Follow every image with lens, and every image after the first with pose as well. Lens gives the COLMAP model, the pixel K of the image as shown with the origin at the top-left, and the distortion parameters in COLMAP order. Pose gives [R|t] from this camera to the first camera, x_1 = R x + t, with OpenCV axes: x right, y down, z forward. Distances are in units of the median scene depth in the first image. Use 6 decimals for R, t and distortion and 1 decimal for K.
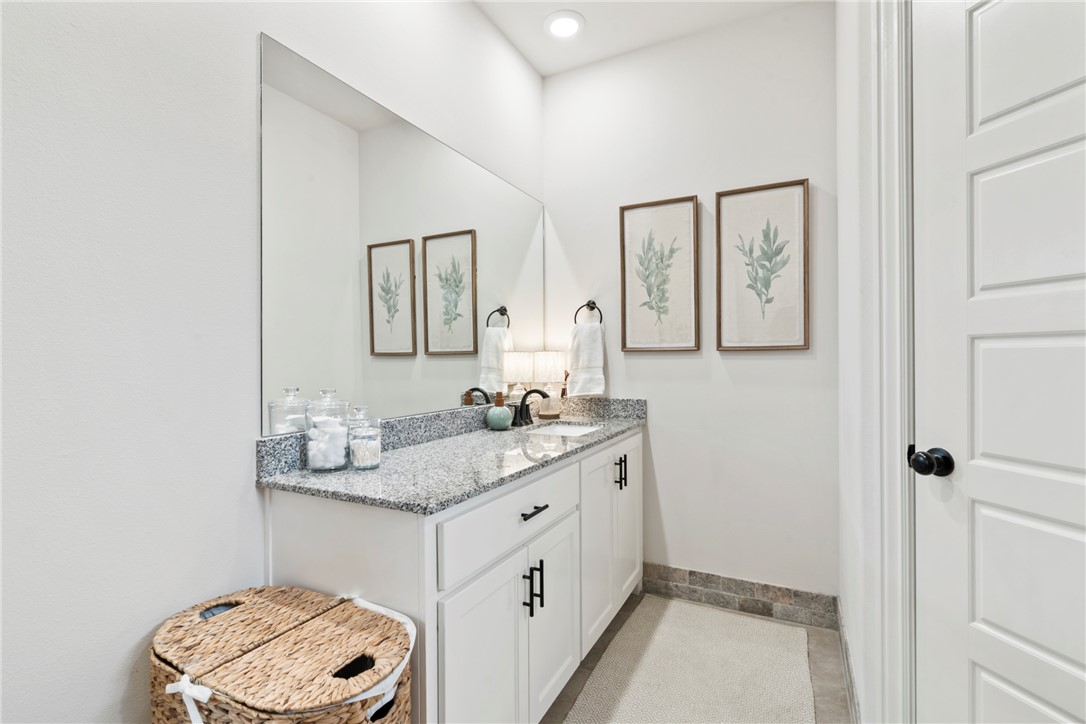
lens RADIAL K [[498.7, 0, 540.4], [0, 498.7, 359.0], [0, 0, 1]] dist [-0.005240, 0.001158]
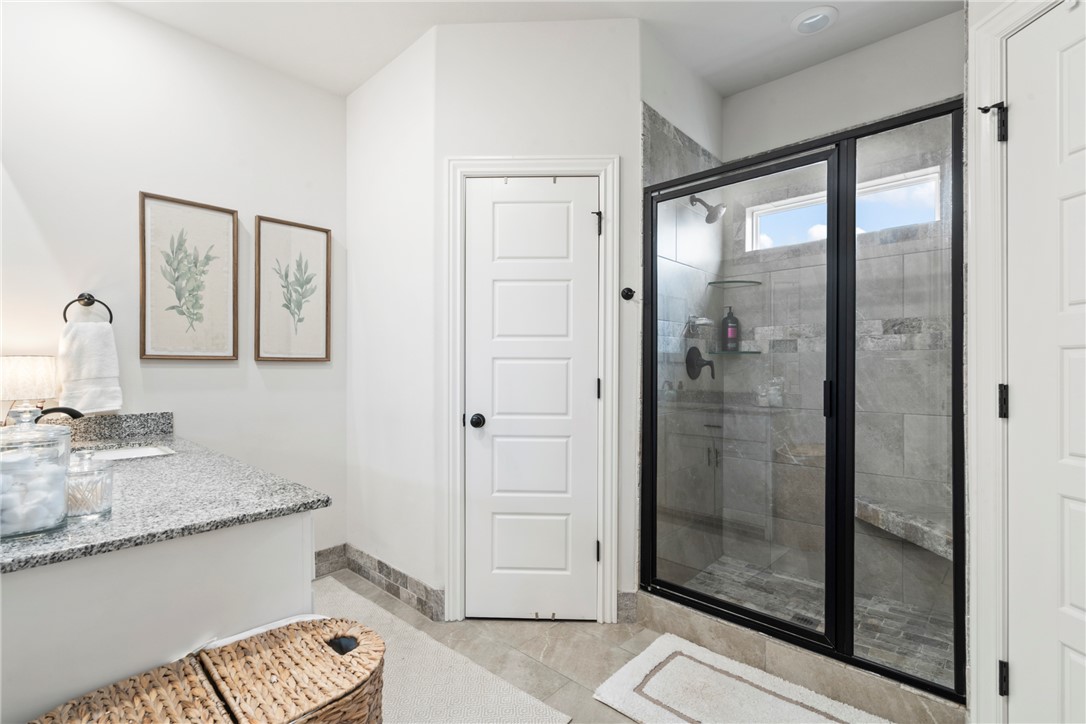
lens RADIAL K [[498.7, 0, 535.3], [0, 498.7, 368.5], [0, 0, 1]] dist [-0.005240, 0.001158]
pose [[0.282304, 0.005076, 0.959312, -0.503466], [-0.002289, 0.999987, -0.004617, 0.004228], [-0.959322, -0.000893, 0.282312, 0.106170]]
